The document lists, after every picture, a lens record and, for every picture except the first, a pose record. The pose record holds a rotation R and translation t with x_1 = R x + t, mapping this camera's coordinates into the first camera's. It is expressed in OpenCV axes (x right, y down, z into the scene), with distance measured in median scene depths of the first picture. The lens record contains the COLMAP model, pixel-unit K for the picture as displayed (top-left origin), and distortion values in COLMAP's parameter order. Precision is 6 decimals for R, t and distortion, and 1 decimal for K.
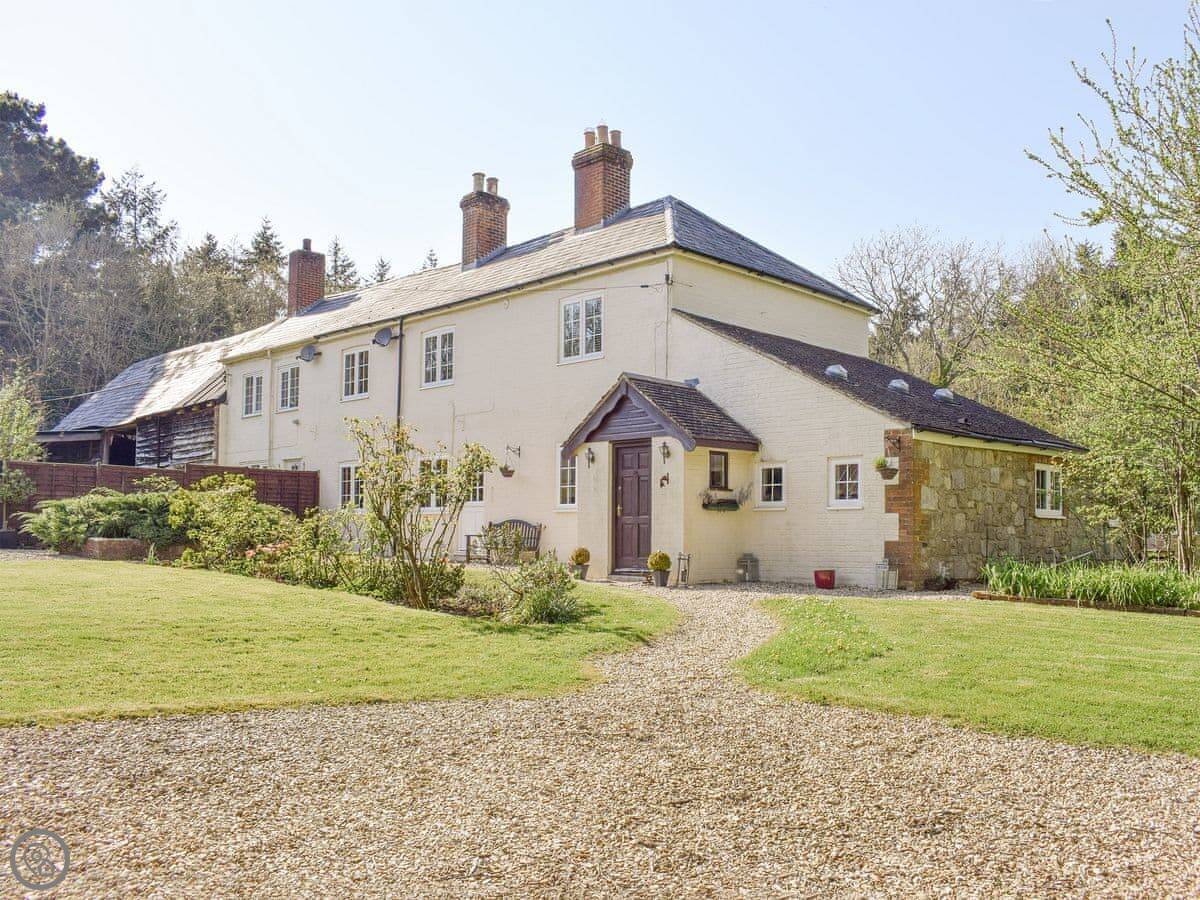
lens RADIAL K [[1019.2, 0, 601.6], [0, 1019.2, 447.1], [0, 0, 1]] dist [-0.072274, -0.001304]
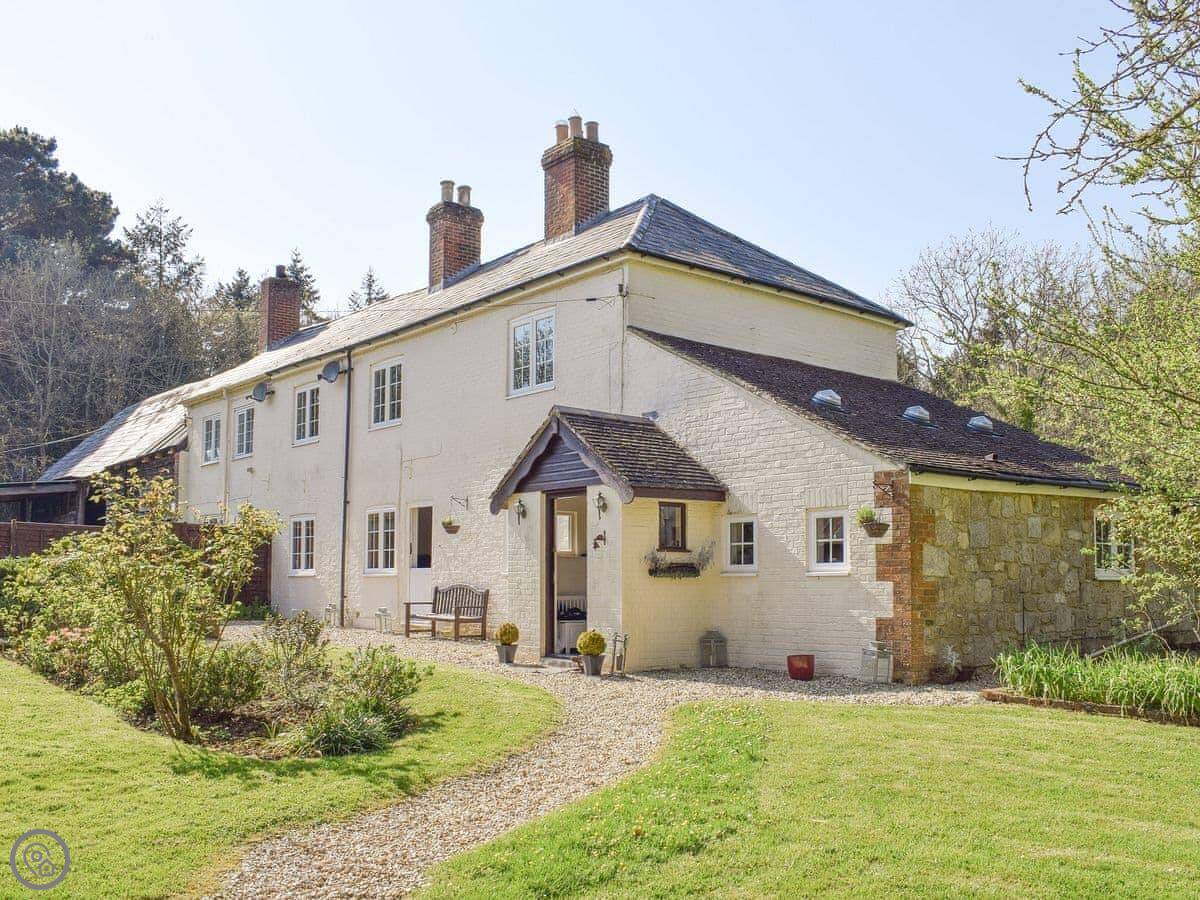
lens RADIAL K [[1067.5, 0, 599.1], [0, 1067.5, 457.7], [0, 0, 1]] dist [-0.072147, 0.001822]
pose [[0.995217, -0.018627, -0.095892, 0.116773], [0.016116, 0.999508, -0.026897, -0.007653], [0.096345, 0.025223, 0.995028, 0.140338]]
